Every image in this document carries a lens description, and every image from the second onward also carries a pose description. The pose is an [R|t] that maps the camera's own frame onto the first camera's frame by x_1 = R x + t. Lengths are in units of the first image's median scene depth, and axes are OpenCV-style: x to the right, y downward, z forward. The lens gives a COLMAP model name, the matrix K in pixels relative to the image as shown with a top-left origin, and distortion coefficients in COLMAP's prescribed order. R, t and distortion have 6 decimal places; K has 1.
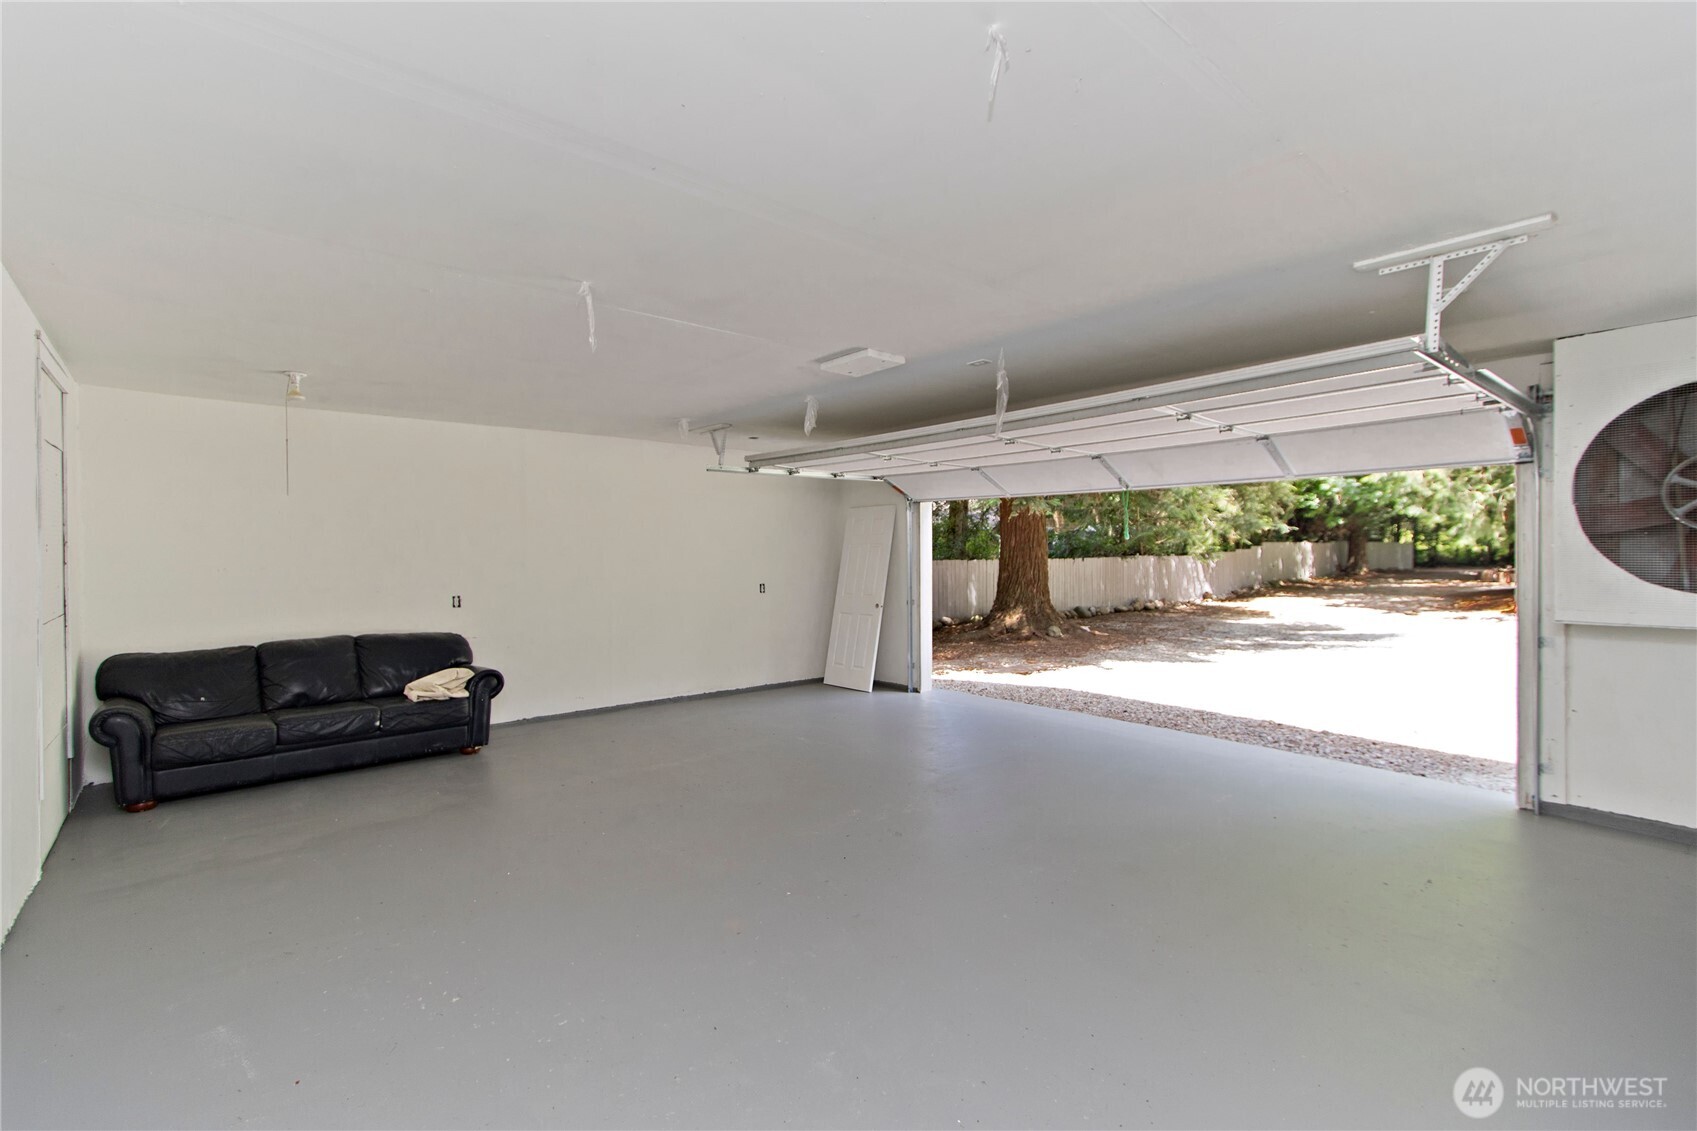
lens RADIAL K [[769.6, 0, 844.0], [0, 769.6, 567.7], [0, 0, 1]] dist [0.002420, -0.000536]
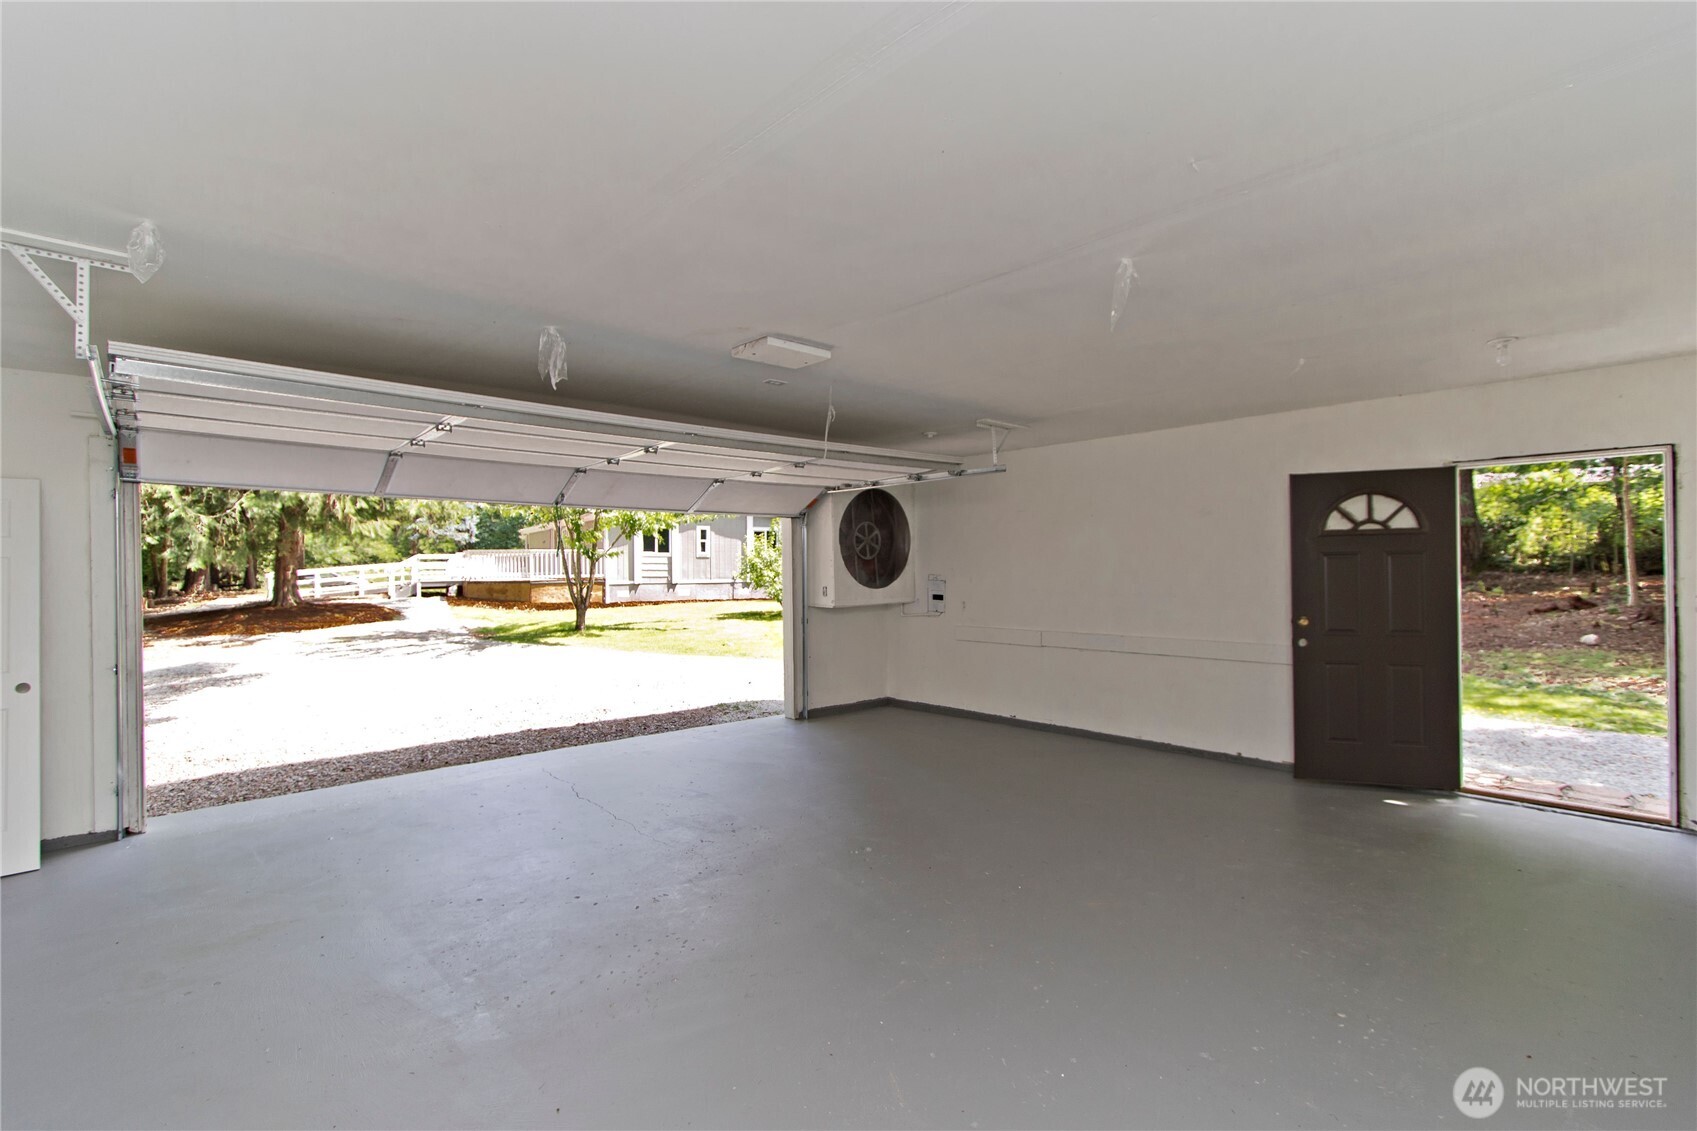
lens RADIAL K [[769.6, 0, 844.0], [0, 769.6, 567.7], [0, 0, 1]] dist [0.002420, -0.000536]
pose [[-0.058059, 0.008002, 0.998281, -0.821622], [0.025525, 0.999653, -0.006529, -0.011191], [-0.997987, 0.025102, -0.058243, 0.954800]]
